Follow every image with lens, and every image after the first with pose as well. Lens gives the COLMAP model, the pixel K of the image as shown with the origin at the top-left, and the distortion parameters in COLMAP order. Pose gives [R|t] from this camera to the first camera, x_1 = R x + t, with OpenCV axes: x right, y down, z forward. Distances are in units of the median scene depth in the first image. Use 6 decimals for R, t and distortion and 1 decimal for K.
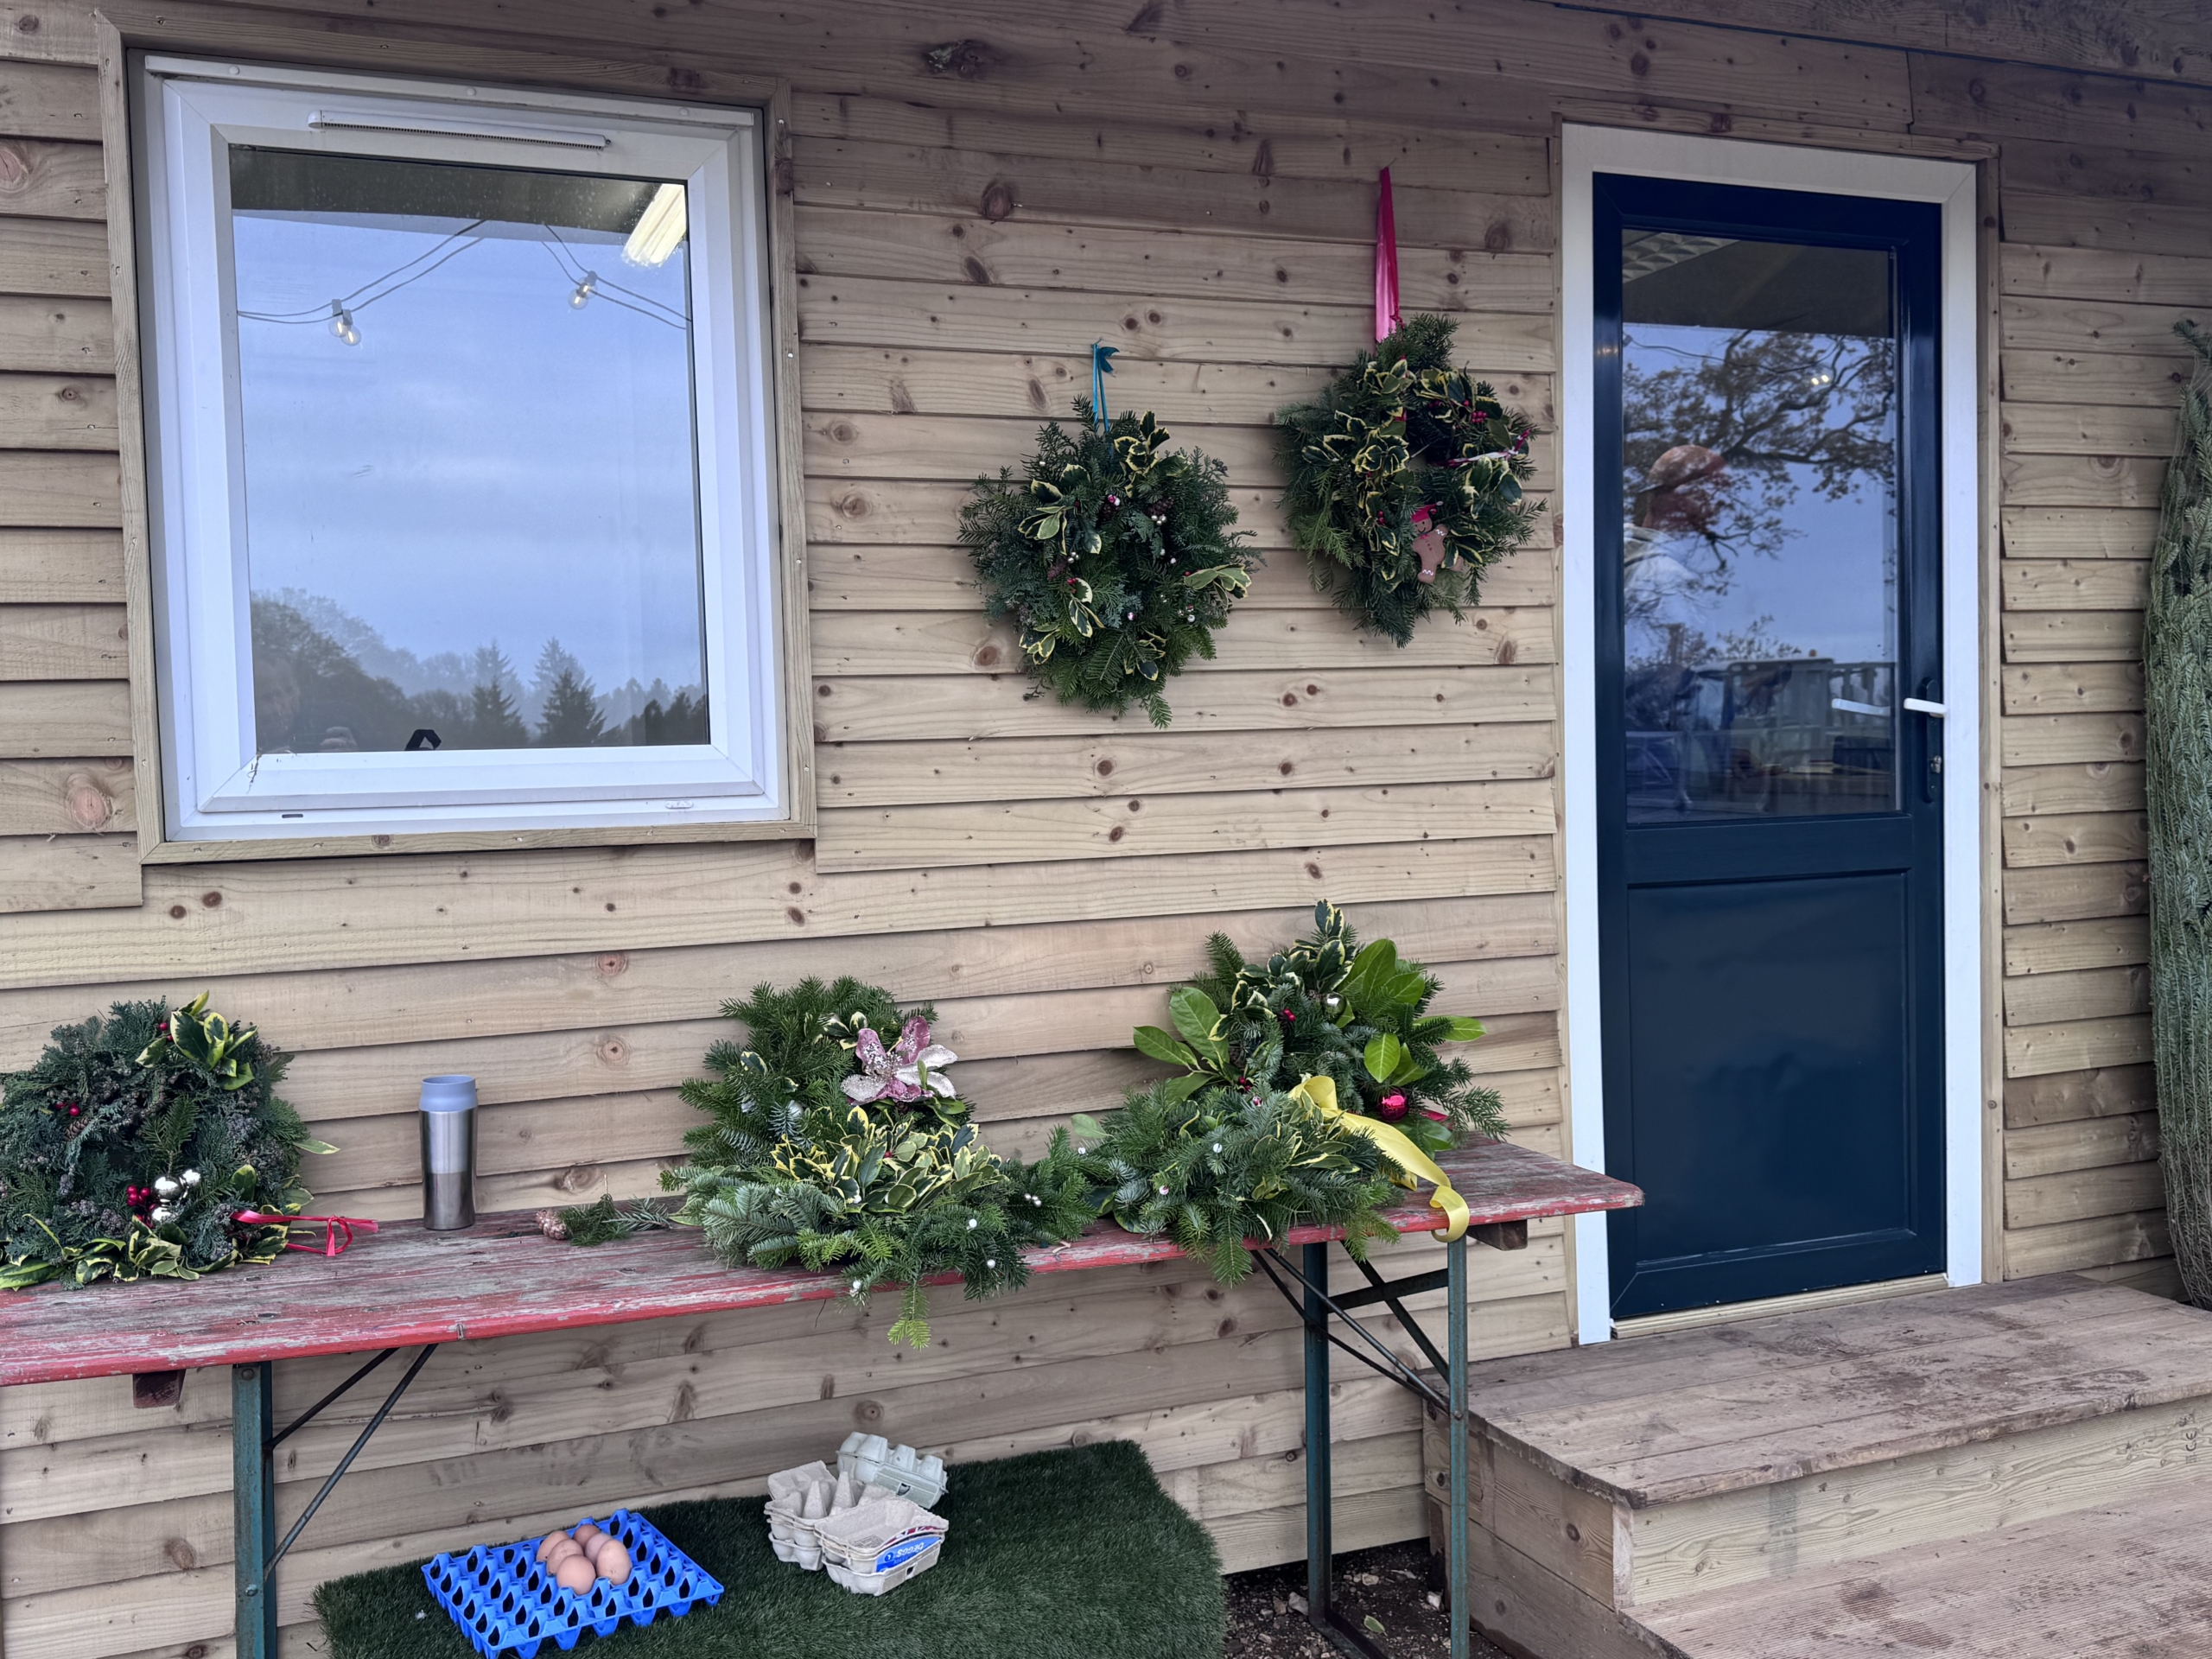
lens RADIAL K [[1943.9, 0, 1107.4], [0, 1943.9, 840.7], [0, 0, 1]] dist [0.181106, -0.355872]
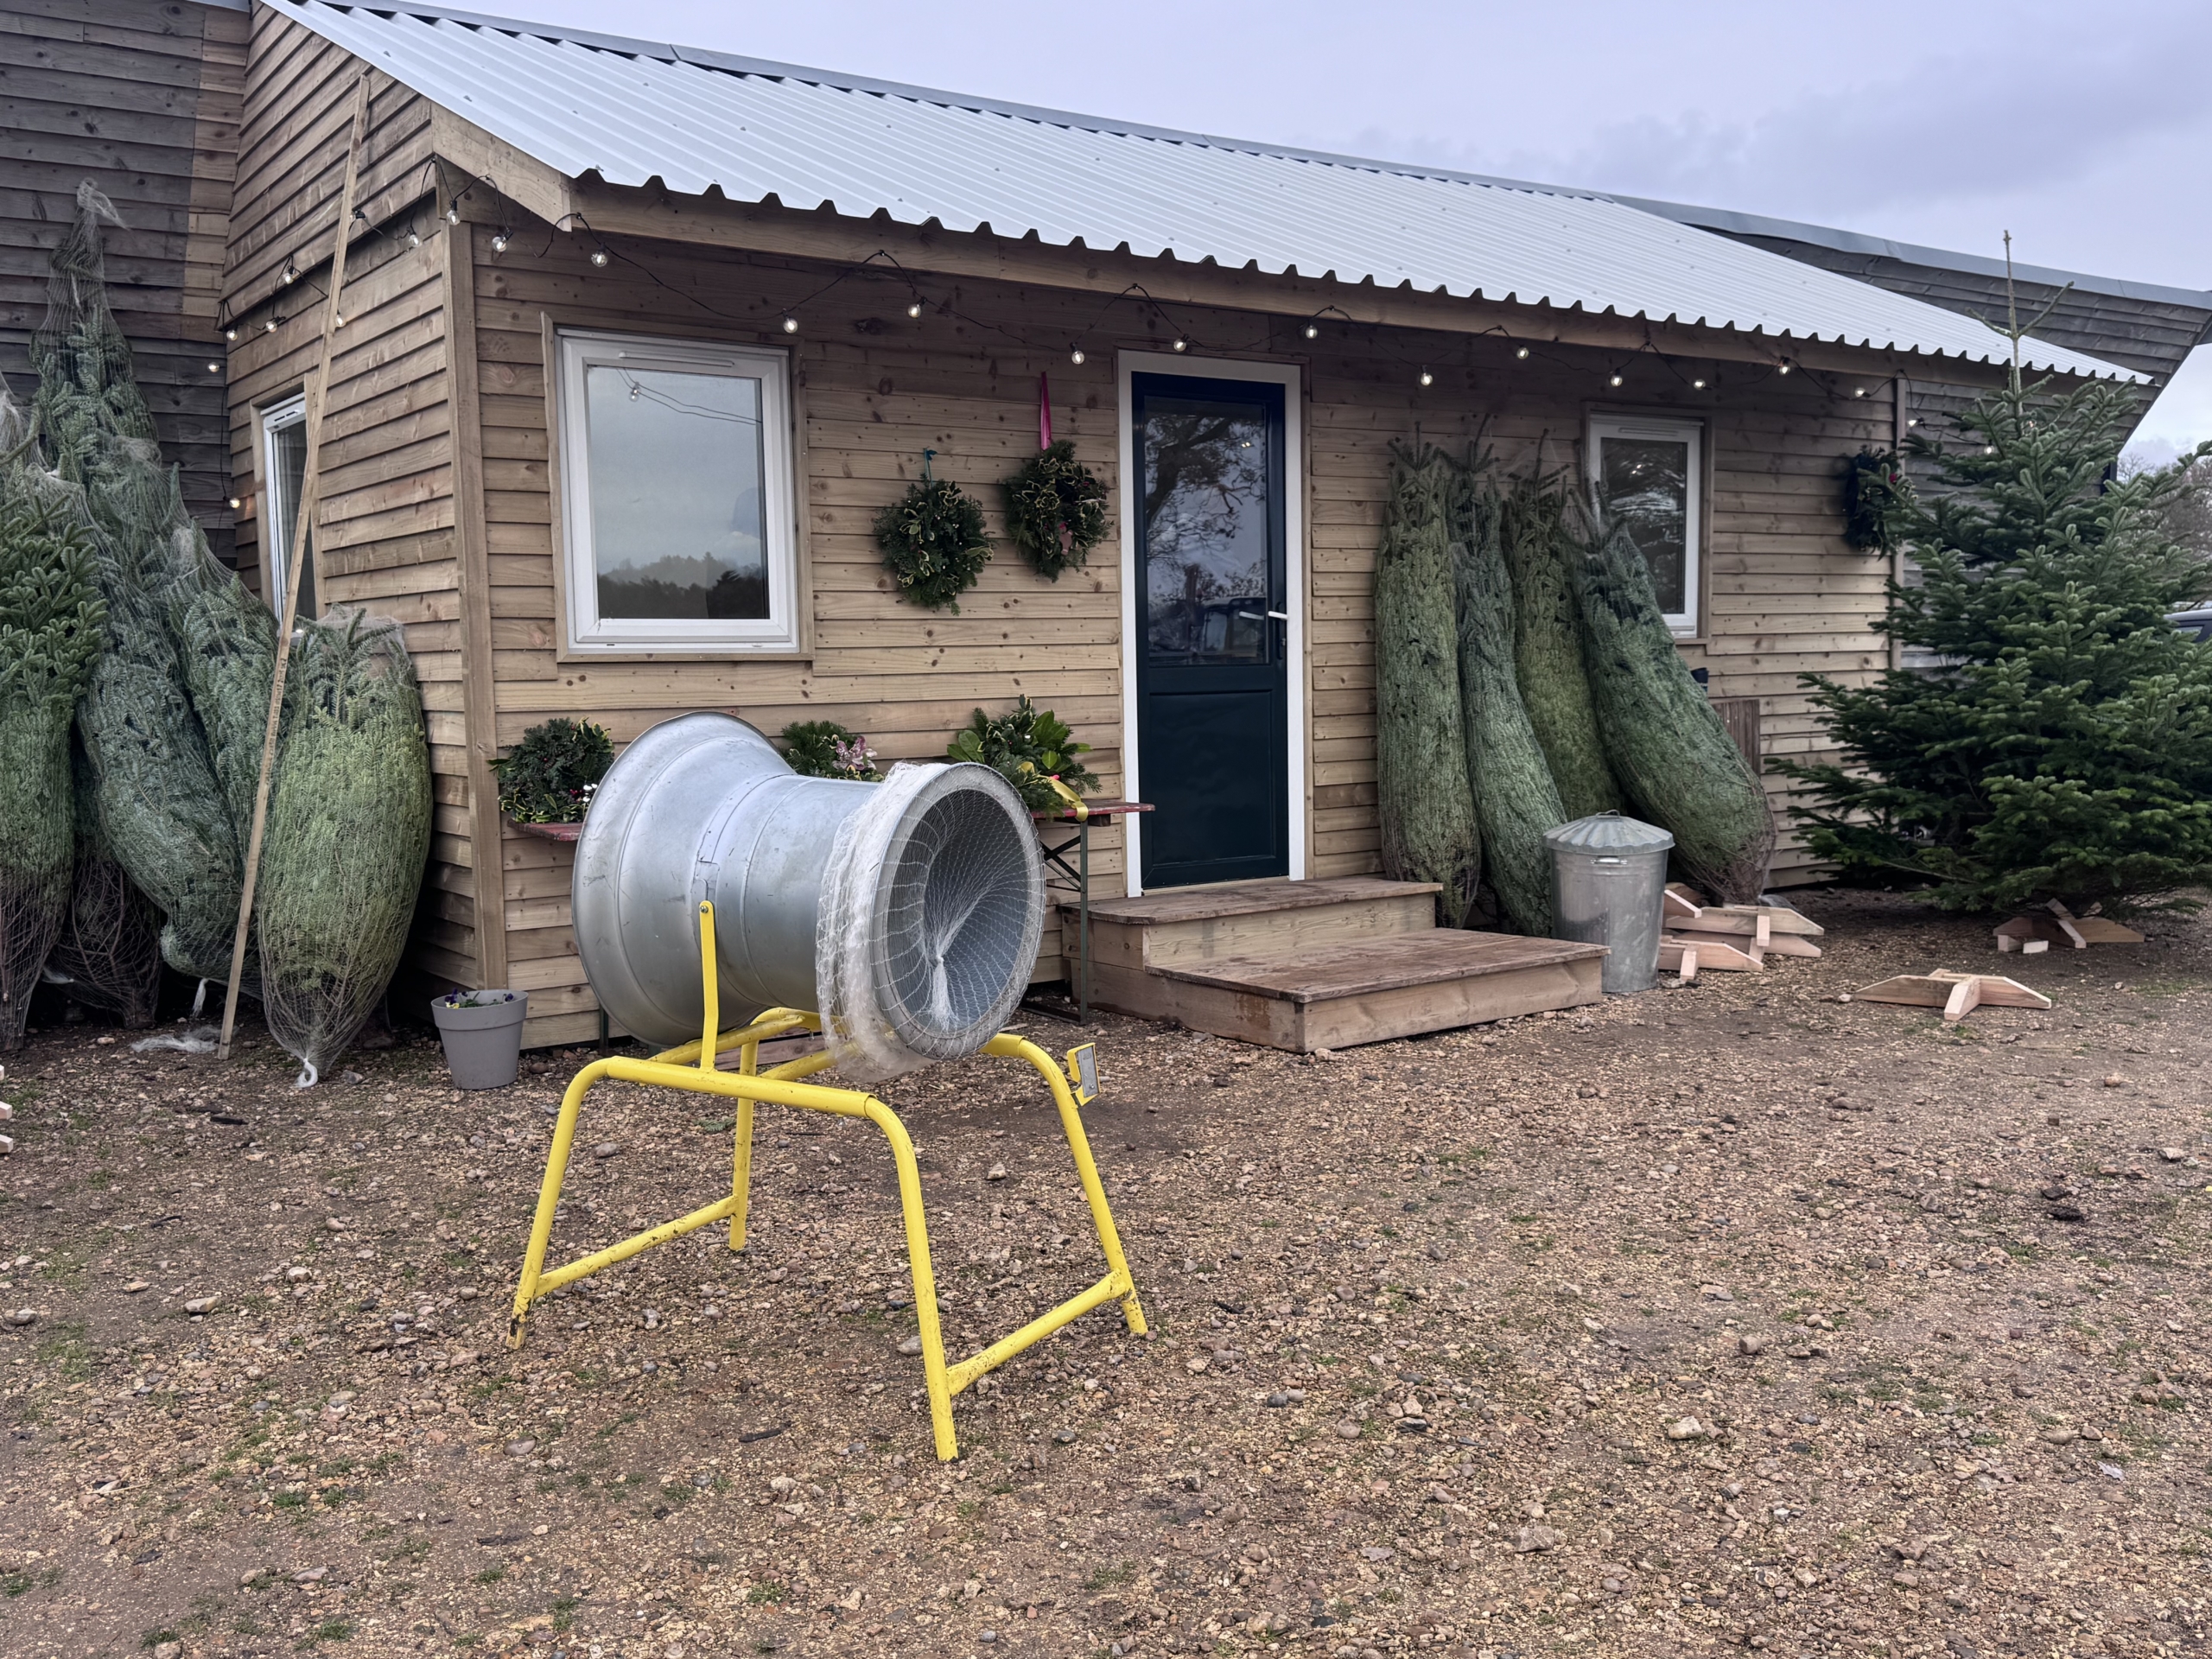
lens RADIAL K [[1943.9, 0, 1107.4], [0, 1943.9, 840.7], [0, 0, 1]] dist [0.181106, -0.355872]
pose [[0.972902, -0.012690, 0.230868, -0.323623], [0.004398, 0.999328, 0.036395, 0.120673], [-0.231175, -0.034394, 0.972304, -1.257822]]
